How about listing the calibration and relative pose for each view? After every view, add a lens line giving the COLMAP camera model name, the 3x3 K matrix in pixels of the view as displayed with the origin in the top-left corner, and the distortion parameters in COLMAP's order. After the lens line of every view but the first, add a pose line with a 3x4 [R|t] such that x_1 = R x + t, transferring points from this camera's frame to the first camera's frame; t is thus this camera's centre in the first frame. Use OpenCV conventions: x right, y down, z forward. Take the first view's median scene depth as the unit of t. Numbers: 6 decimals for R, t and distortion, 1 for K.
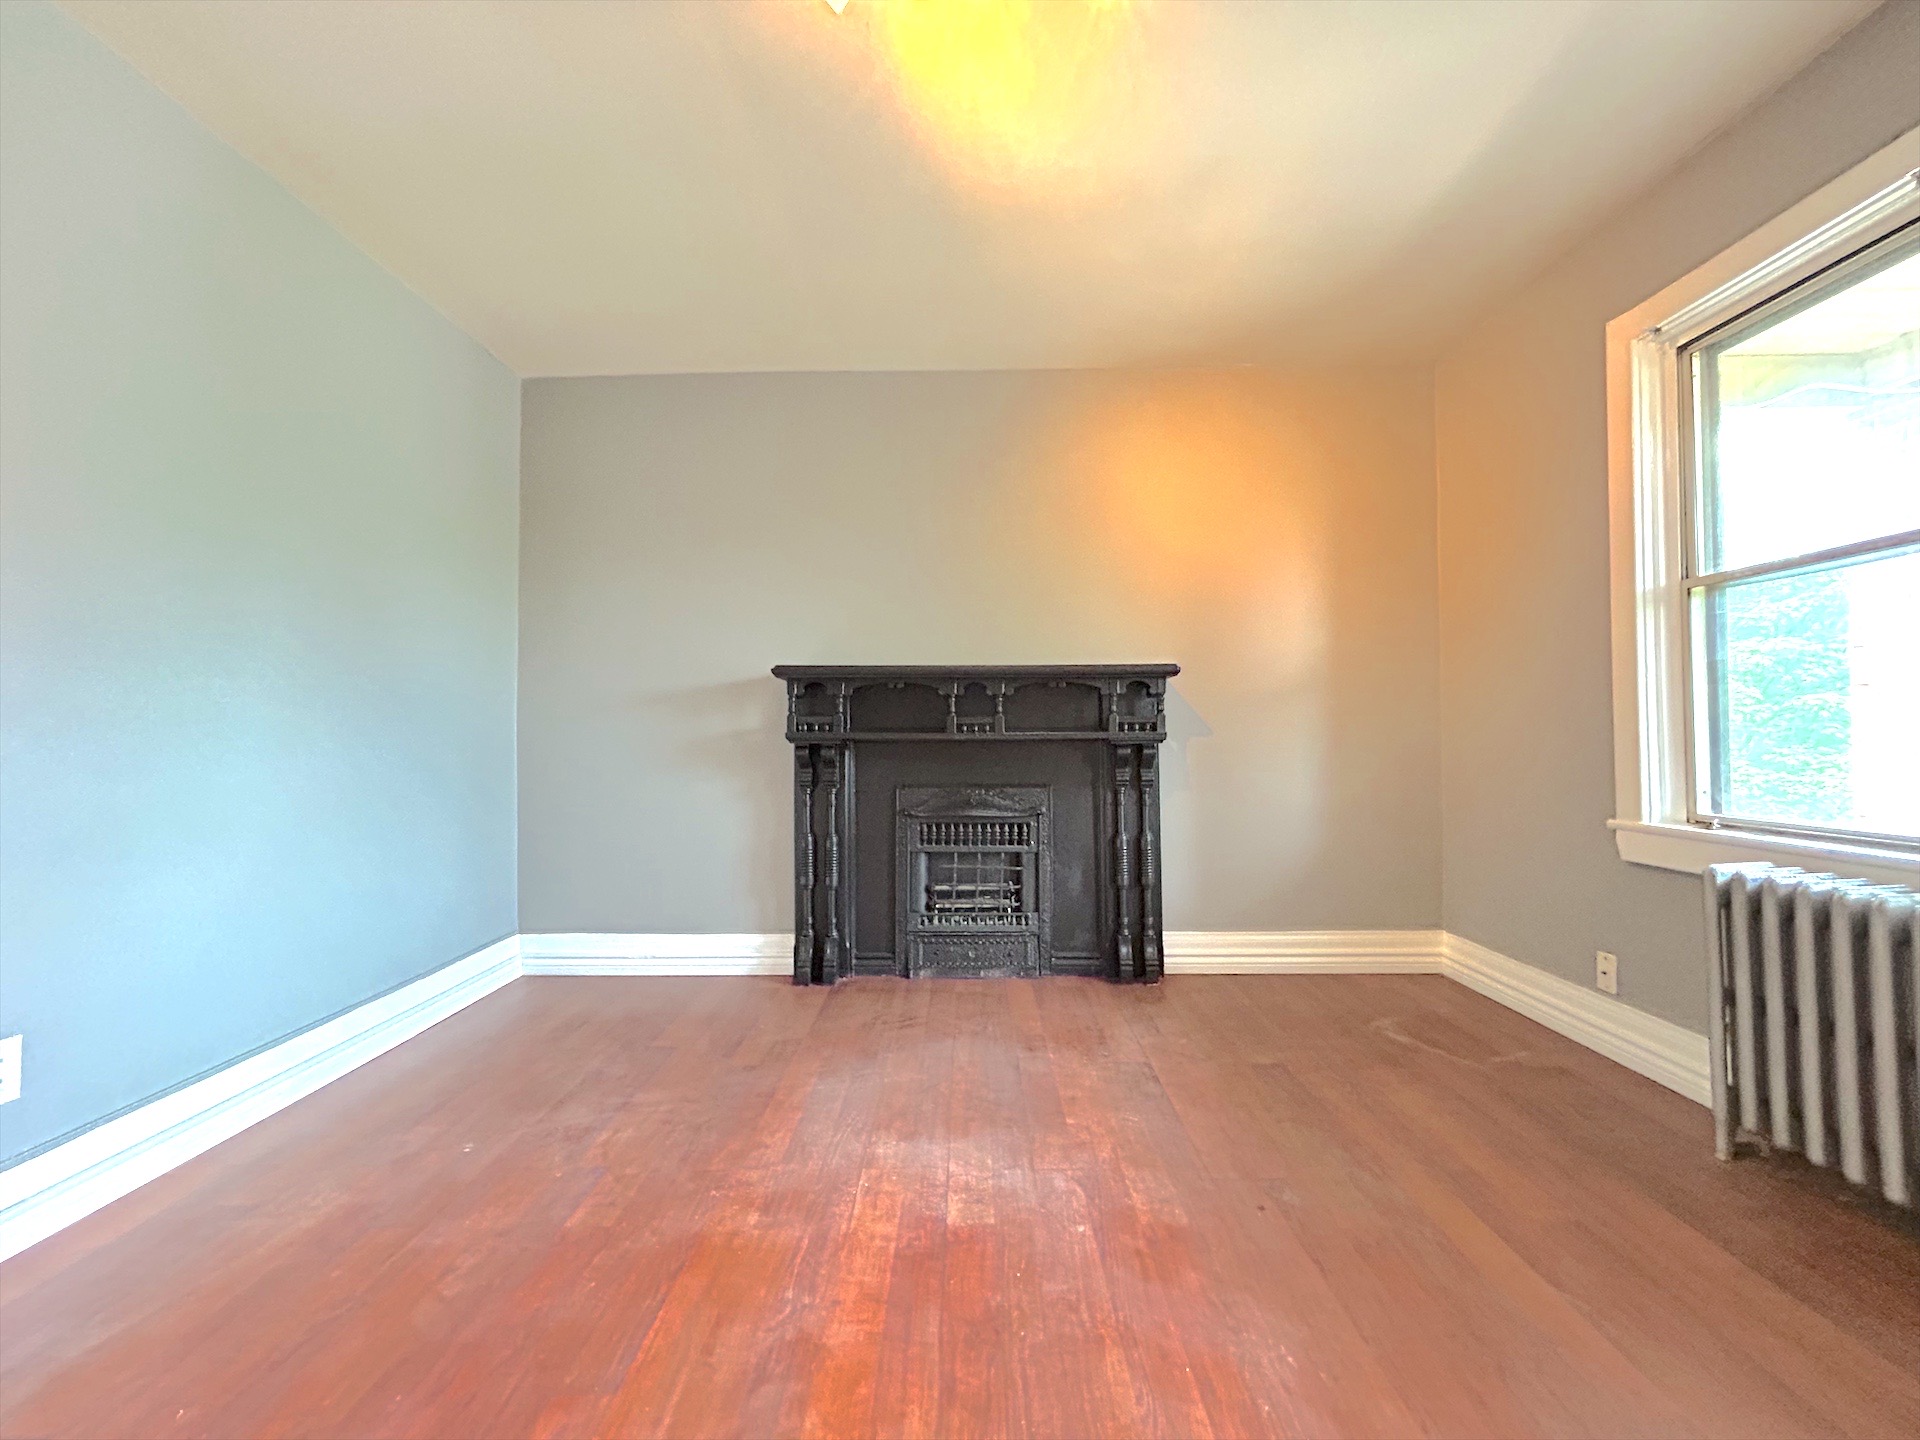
lens RADIAL K [[776.4, 0, 960.0], [0, 776.4, 720.0], [0, 0, 1]] dist [0.001681, 0.000108]
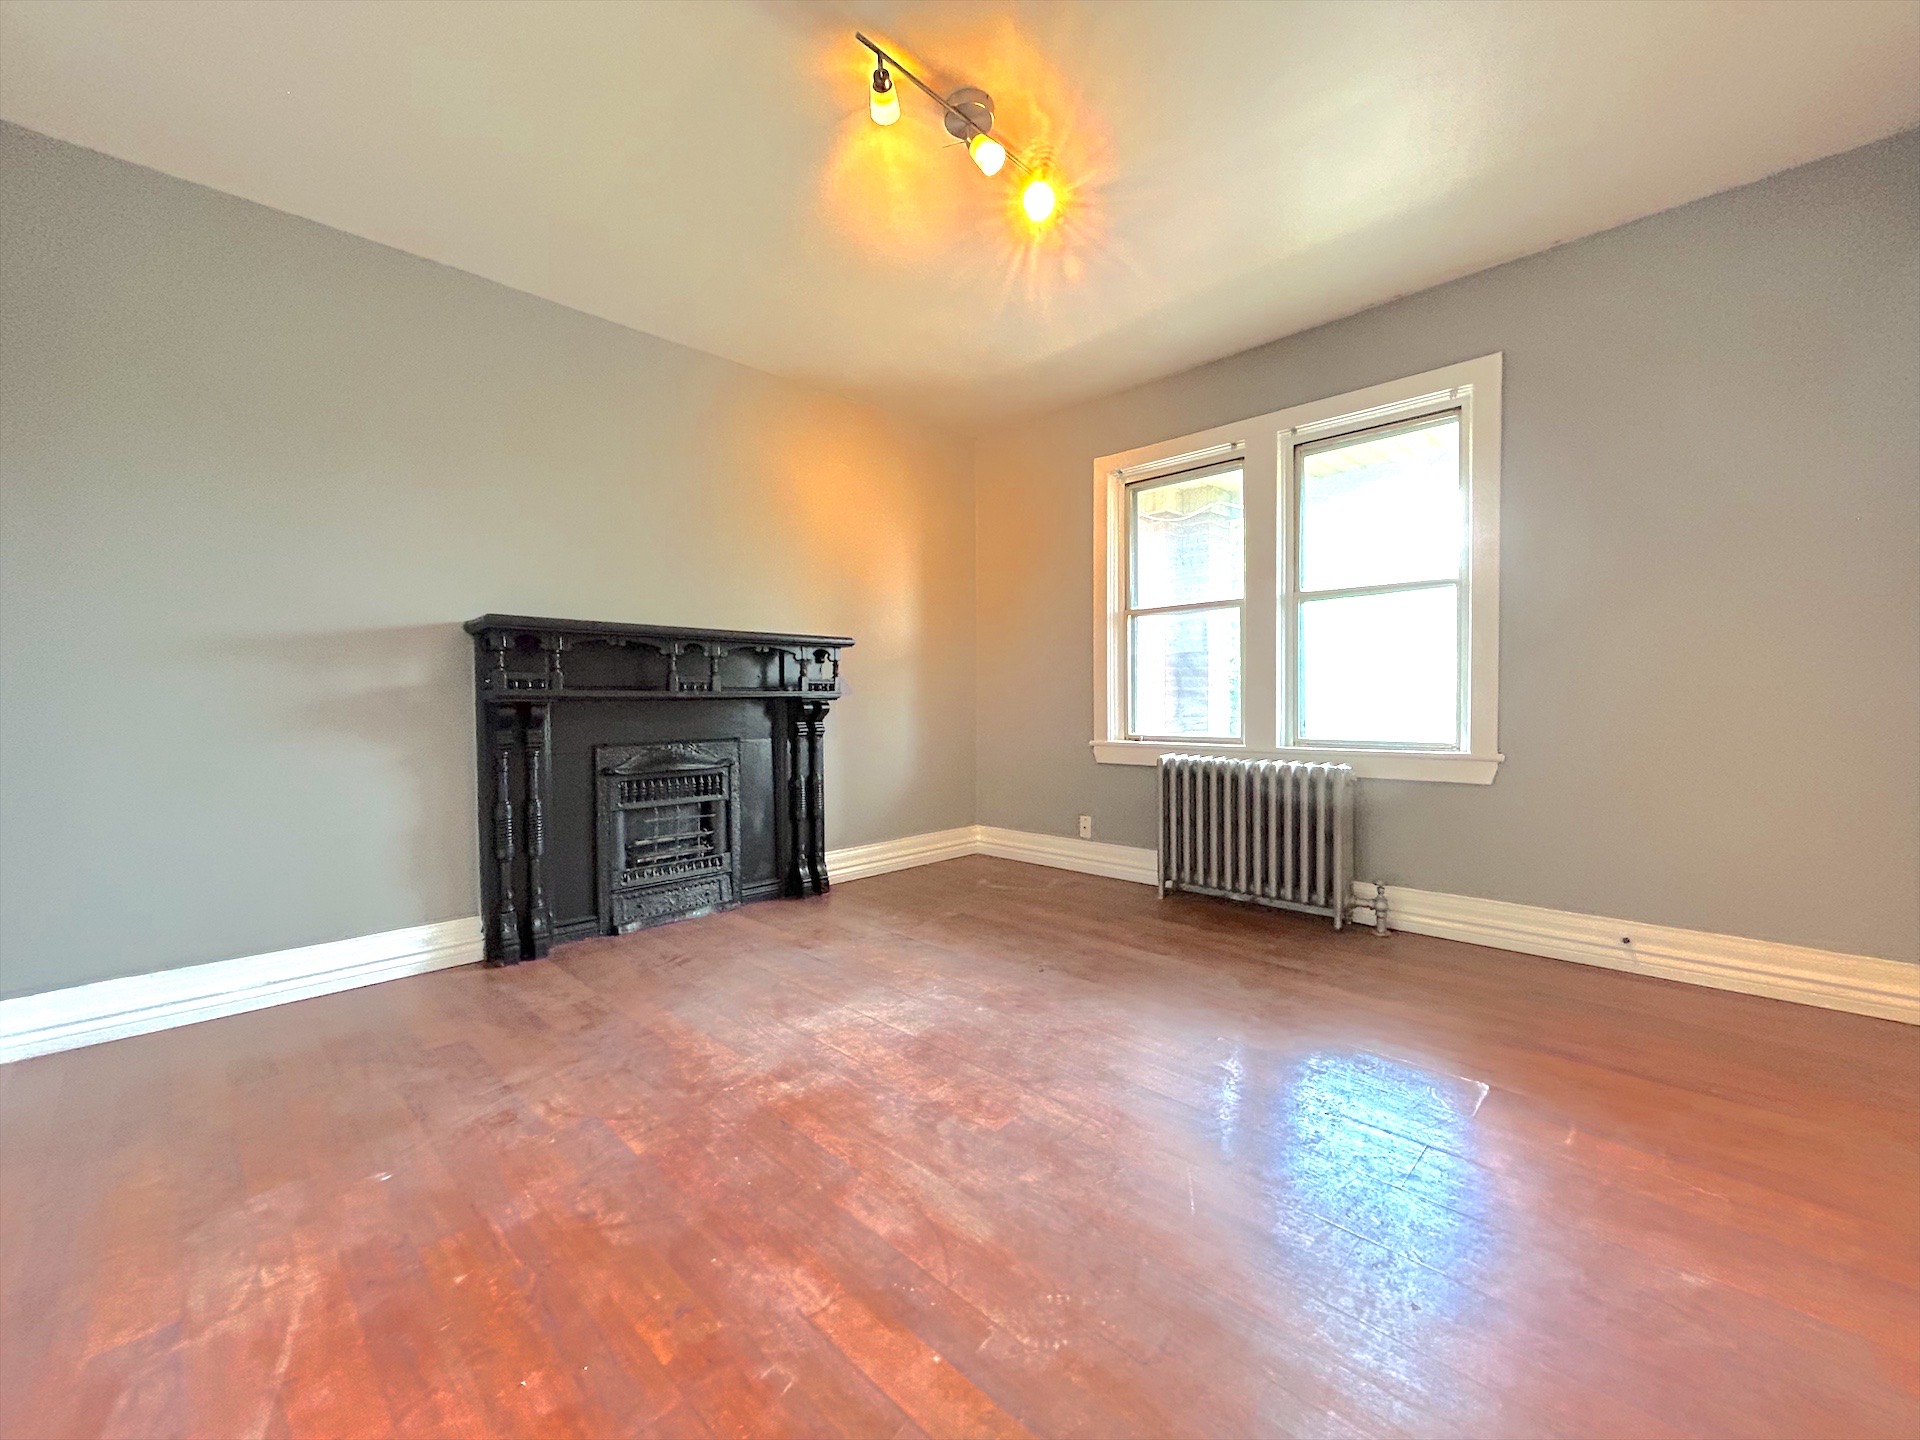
lens RADIAL K [[776.1, 0, 960.0], [0, 776.1, 720.0], [0, 0, 1]] dist [-0.000546, -0.000003]
pose [[0.692202, -0.020453, 0.721414, -0.500777], [-0.009118, 0.999271, 0.037079, 0.013242], [-0.721646, -0.032244, 0.691511, -0.008895]]
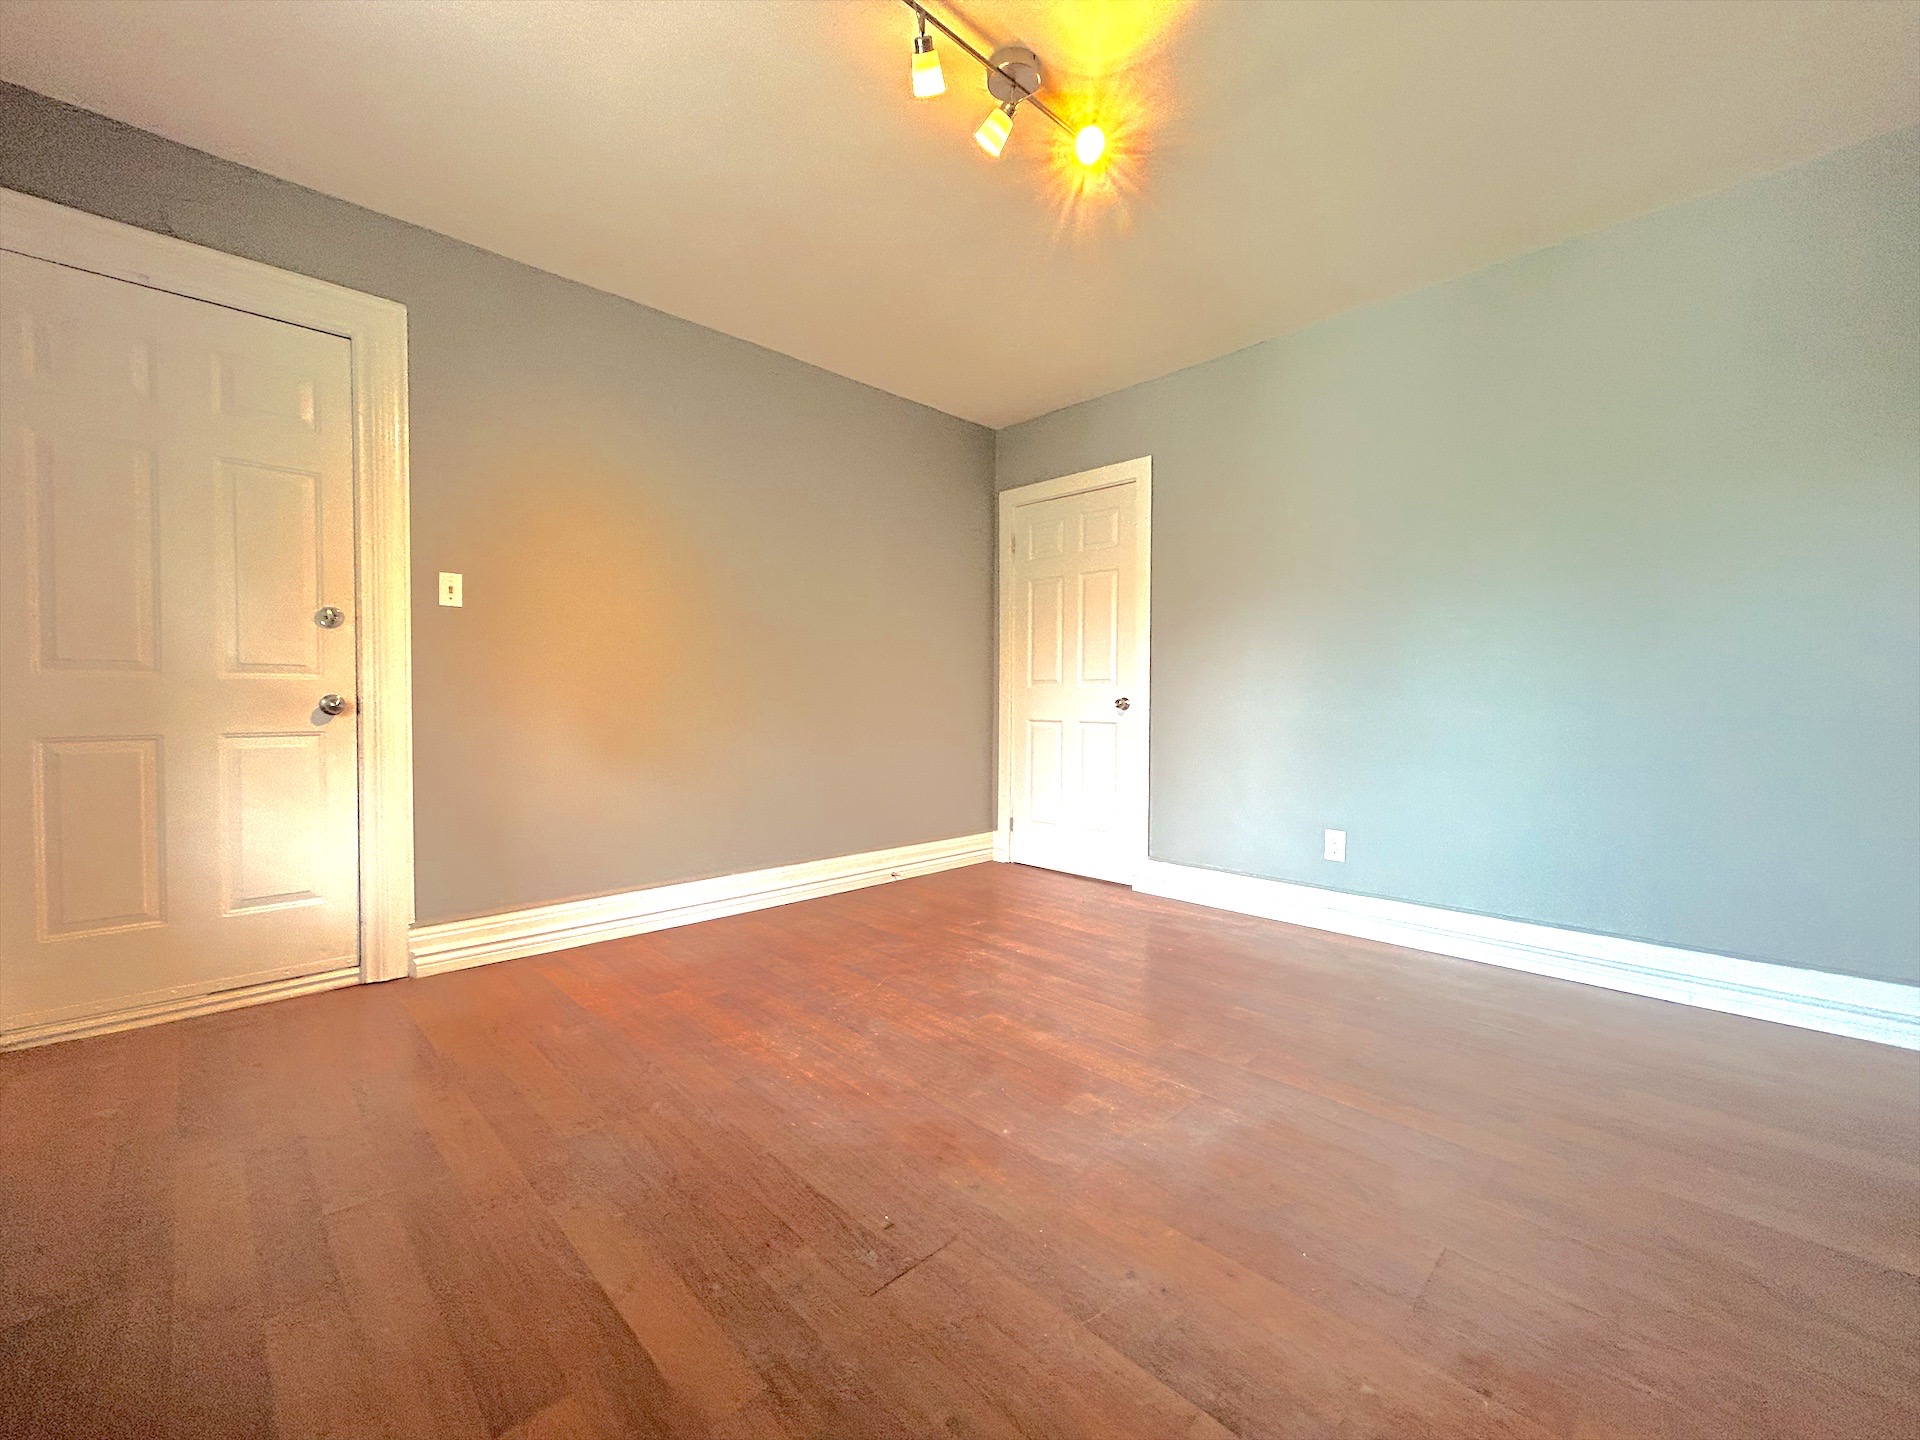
lens RADIAL K [[776.1, 0, 960.0], [0, 776.1, 720.0], [0, 0, 1]] dist [-0.000546, -0.000003]
pose [[-0.703523, 0.025786, -0.710204, 0.500256], [0.014756, 0.999656, 0.021678, 0.023988], [0.710519, 0.004771, -0.703662, 0.890166]]
